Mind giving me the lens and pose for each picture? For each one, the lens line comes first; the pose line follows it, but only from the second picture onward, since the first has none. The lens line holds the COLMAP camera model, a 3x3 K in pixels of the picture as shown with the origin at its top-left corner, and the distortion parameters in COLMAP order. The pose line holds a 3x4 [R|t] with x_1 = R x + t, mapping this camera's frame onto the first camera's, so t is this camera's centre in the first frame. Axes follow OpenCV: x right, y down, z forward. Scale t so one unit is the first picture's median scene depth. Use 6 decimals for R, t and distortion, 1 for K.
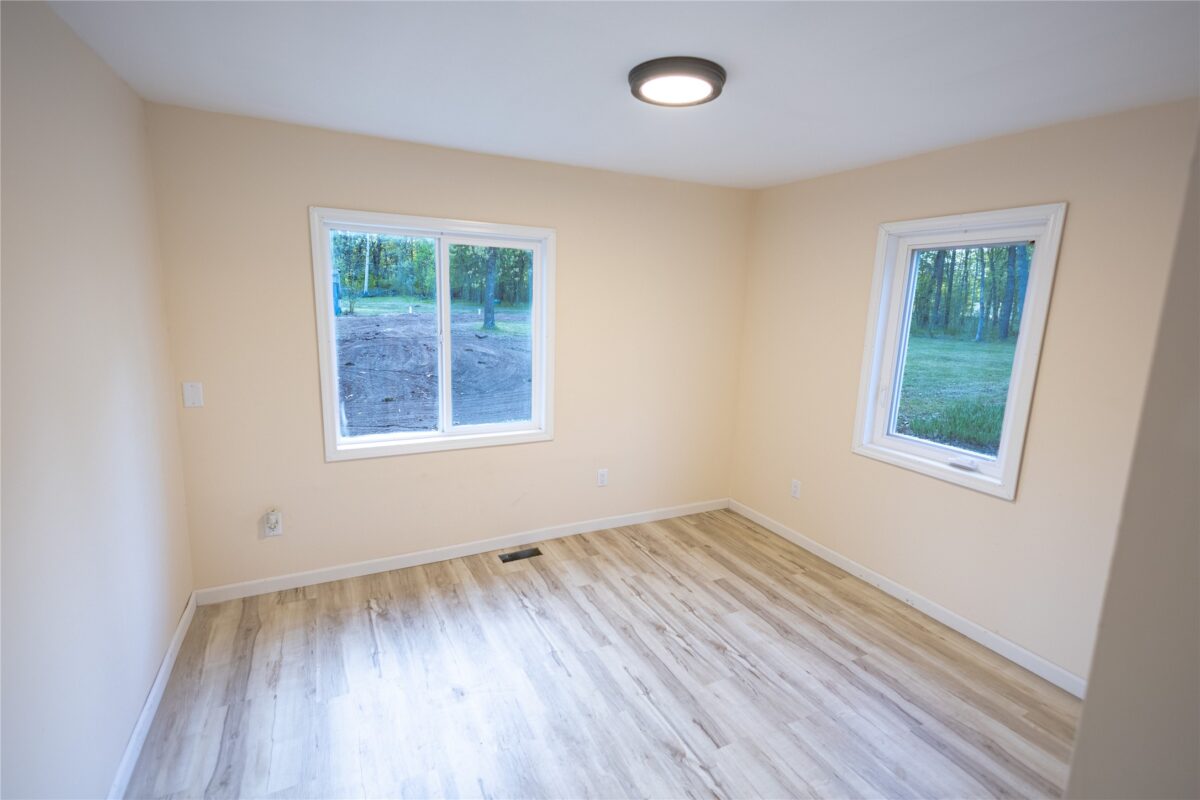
lens RADIAL K [[547.0, 0, 600.0], [0, 547.0, 400.0], [0, 0, 1]] dist [0.001397, -0.000039]
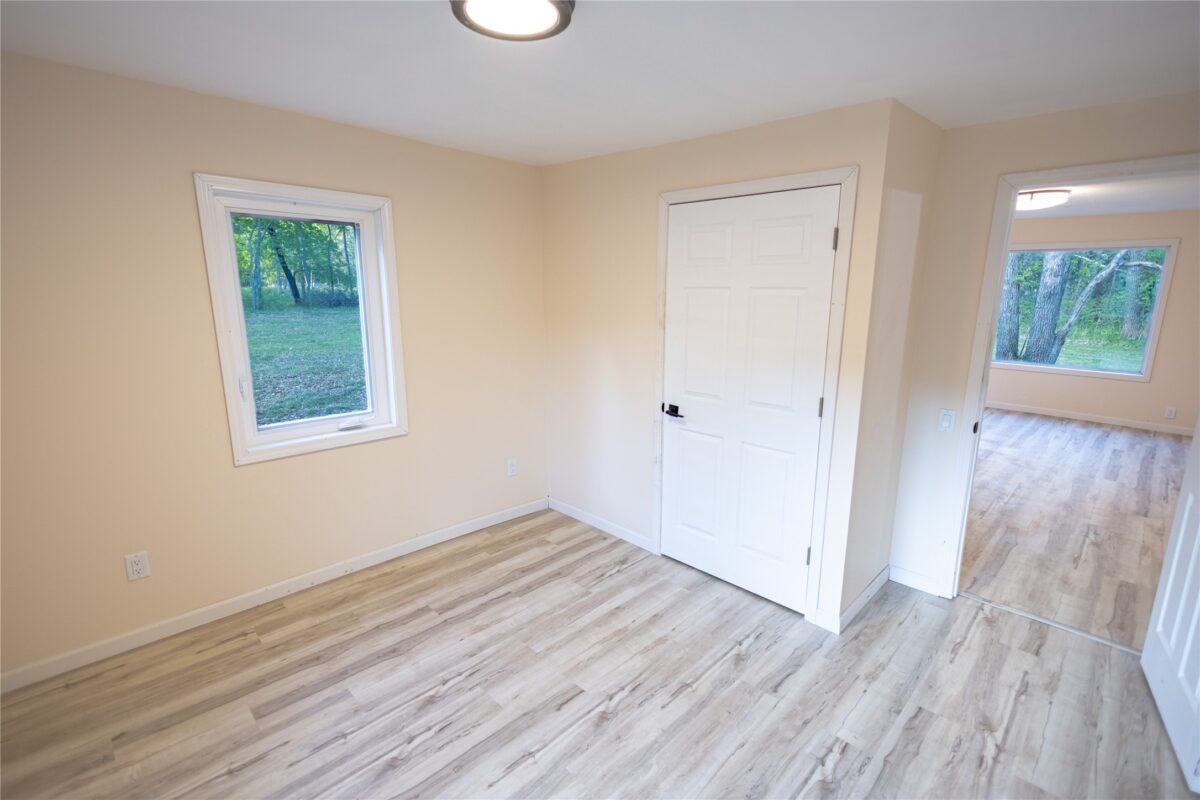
lens RADIAL K [[547.0, 0, 600.0], [0, 547.0, 400.0], [0, 0, 1]] dist [0.001397, -0.000039]
pose [[-0.316940, -0.229780, 0.920190, -0.520173], [0.150342, 0.945770, 0.287950, -0.181871], [-0.936454, 0.229607, -0.265207, 0.863559]]
